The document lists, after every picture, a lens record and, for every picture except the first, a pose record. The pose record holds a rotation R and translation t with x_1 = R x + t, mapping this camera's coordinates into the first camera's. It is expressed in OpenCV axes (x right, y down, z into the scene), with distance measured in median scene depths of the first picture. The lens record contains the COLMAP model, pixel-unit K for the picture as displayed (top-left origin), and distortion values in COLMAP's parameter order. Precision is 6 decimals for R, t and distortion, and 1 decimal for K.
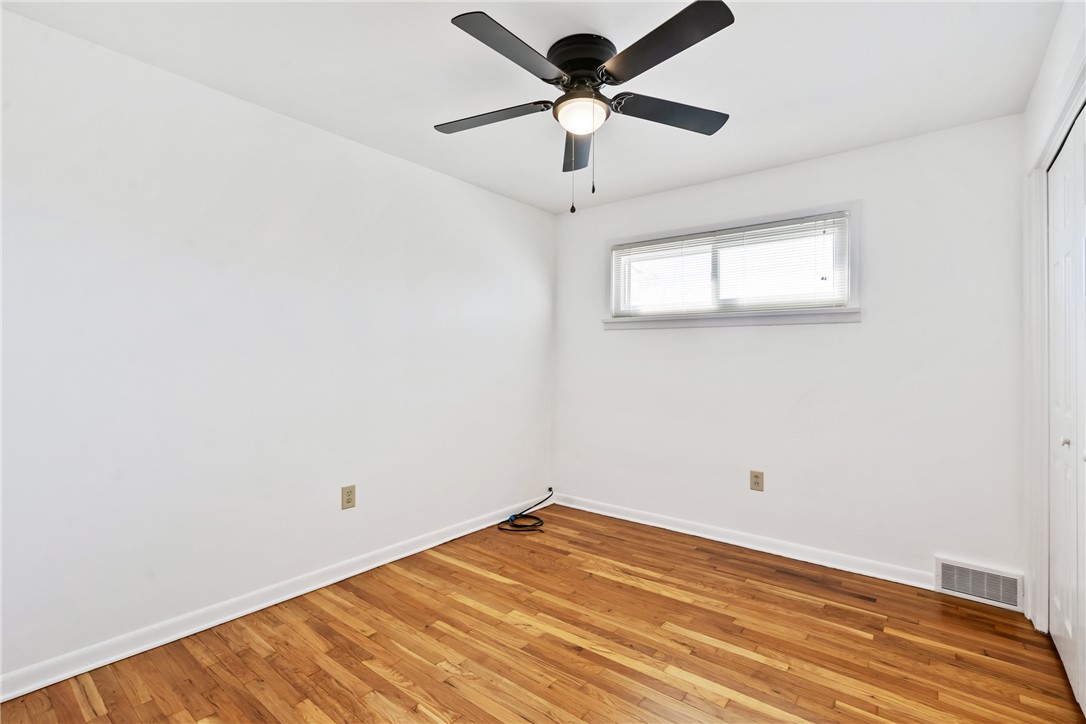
lens RADIAL K [[489.3, 0, 545.3], [0, 489.3, 363.1], [0, 0, 1]] dist [-0.002535, 0.000002]
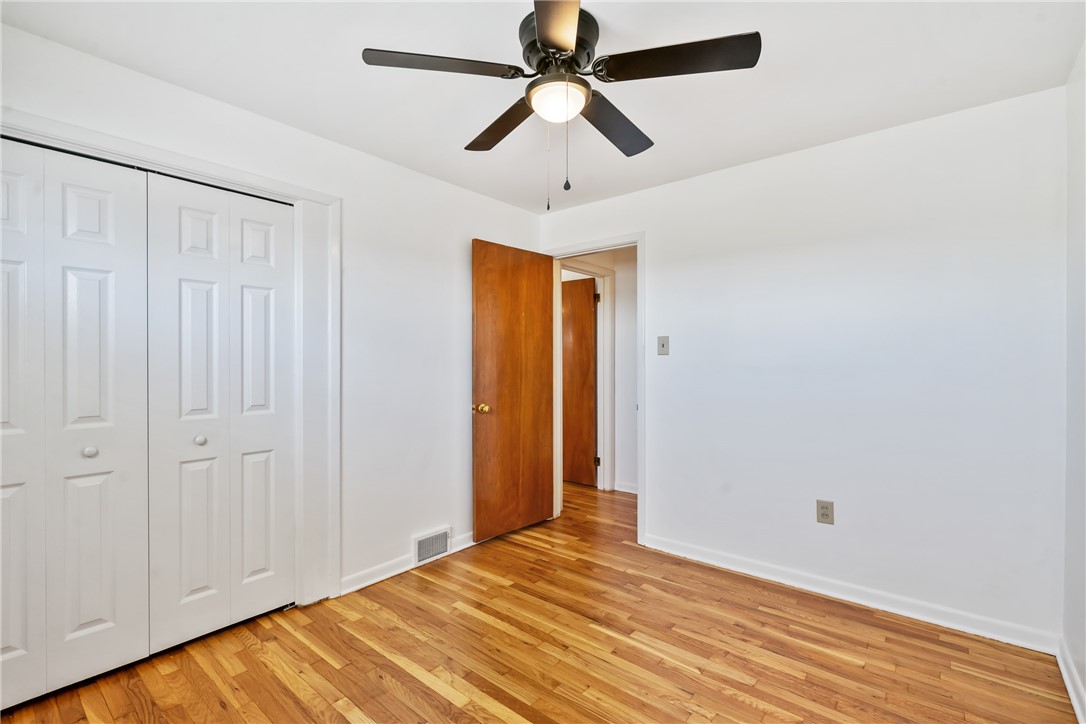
lens RADIAL K [[489.3, 0, 545.3], [0, 489.3, 363.1], [0, 0, 1]] dist [-0.002535, 0.000002]
pose [[-0.999821, -0.005633, 0.018043, 0.085778], [-0.005517, 0.999964, 0.006507, -0.039766], [-0.018079, 0.006406, -0.999816, 2.027297]]
